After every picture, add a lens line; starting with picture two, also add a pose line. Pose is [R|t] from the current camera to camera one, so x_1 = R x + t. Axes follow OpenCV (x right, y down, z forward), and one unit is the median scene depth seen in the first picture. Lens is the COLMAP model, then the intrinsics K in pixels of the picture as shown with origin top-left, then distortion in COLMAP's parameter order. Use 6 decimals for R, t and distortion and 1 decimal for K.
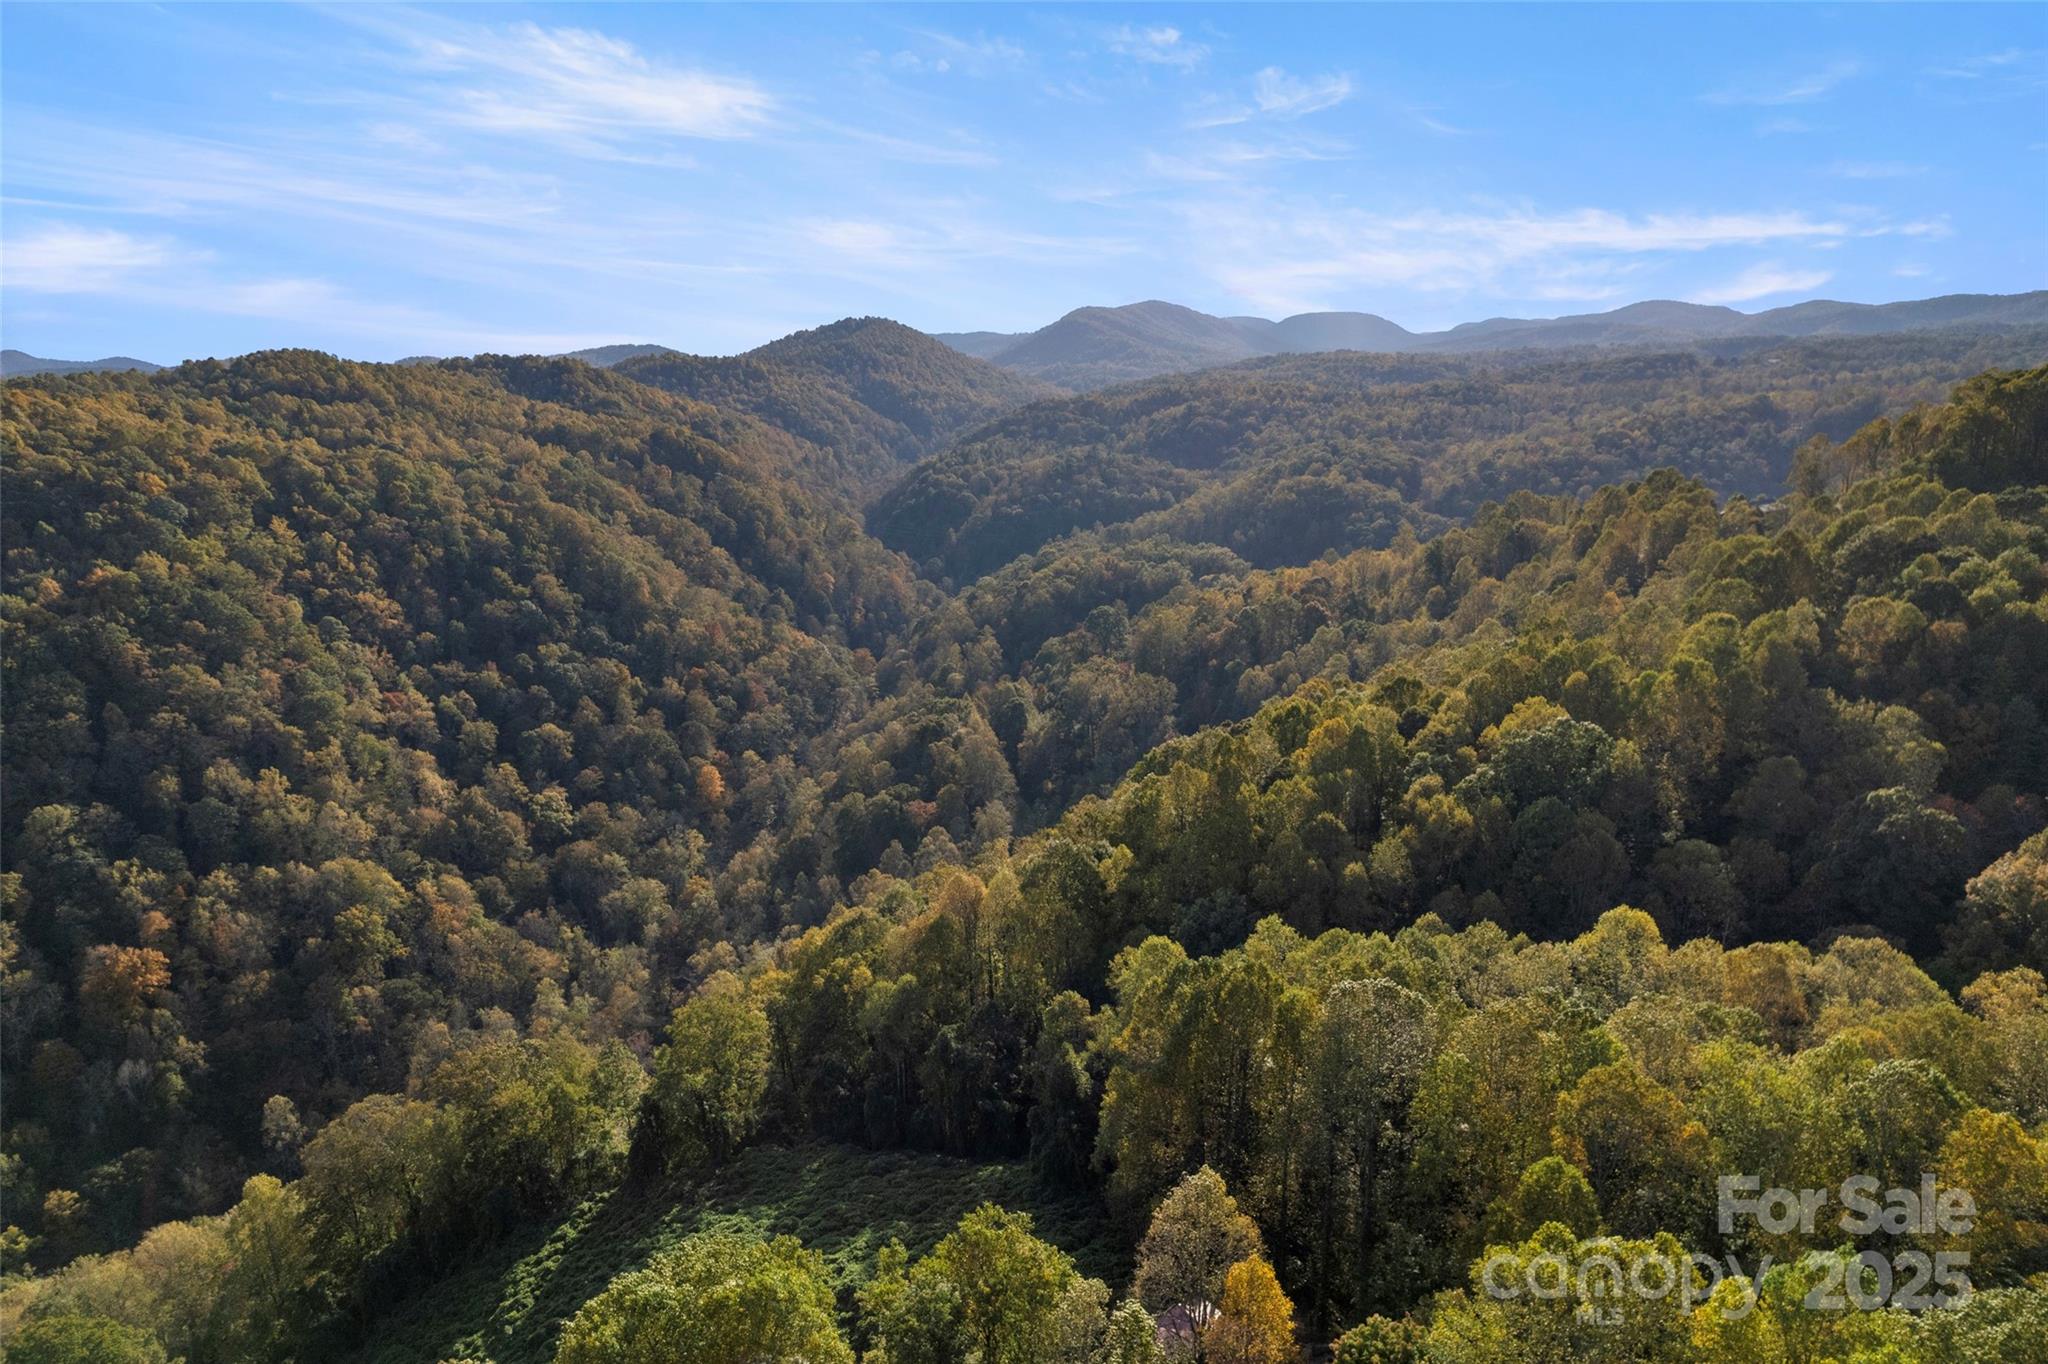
lens RADIAL K [[1307.4, 0, 1030.5], [0, 1307.4, 676.3], [0, 0, 1]] dist [-0.093220, 0.090671]
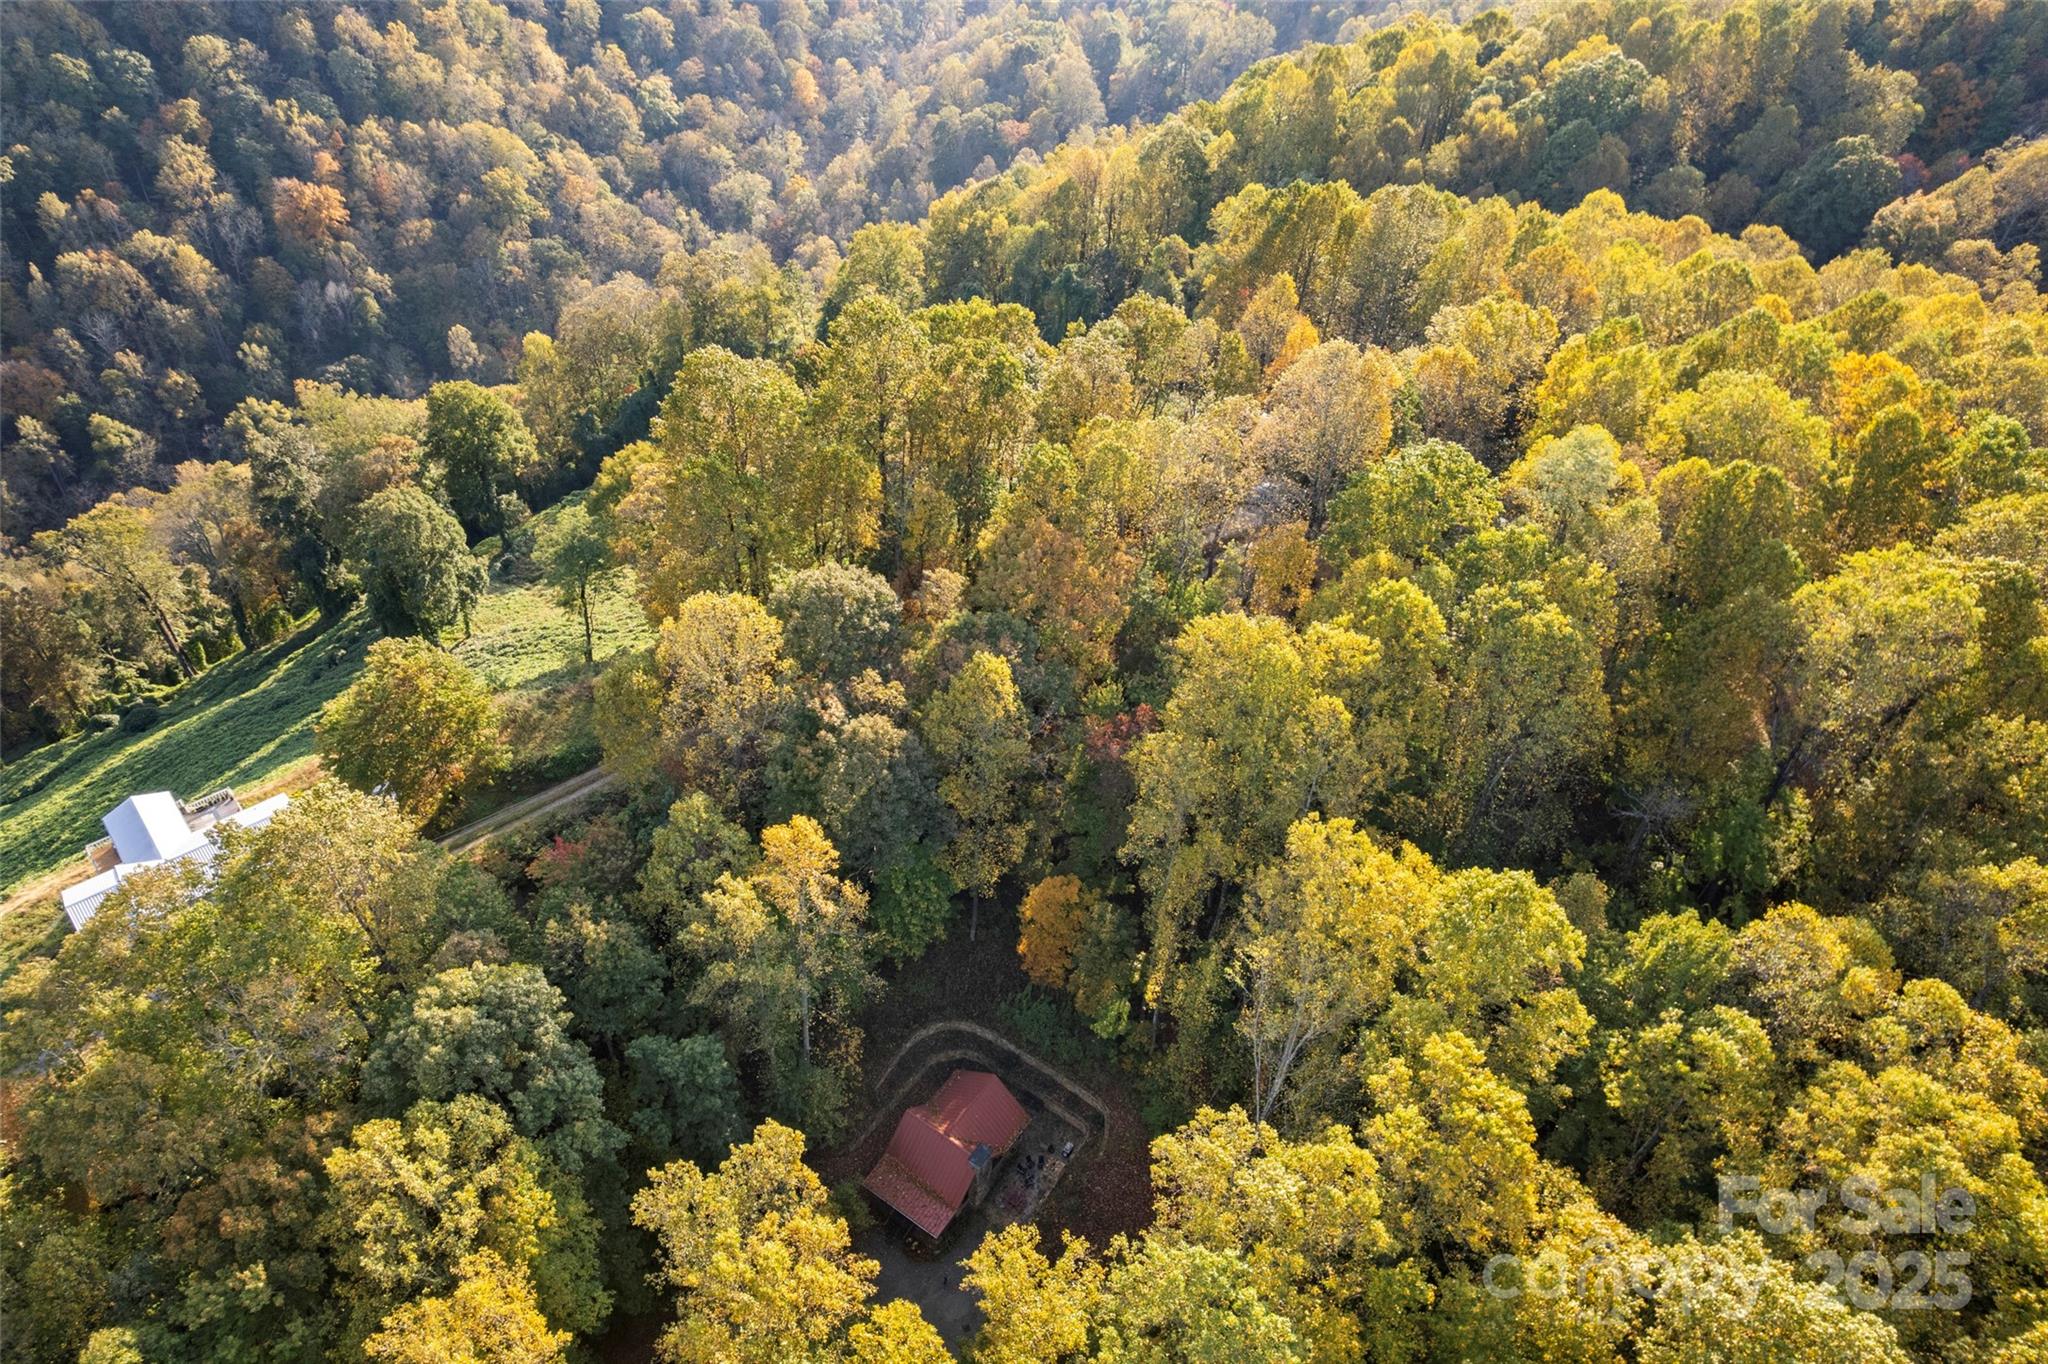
lens RADIAL K [[1307.4, 0, 1030.5], [0, 1307.4, 676.3], [0, 0, 1]] dist [-0.093220, 0.090671]
pose [[0.994192, 0.107616, 0.000410, -0.027479], [-0.096209, 0.887086, 0.451467, 0.026640], [0.048222, -0.448885, 0.892288, -0.145970]]
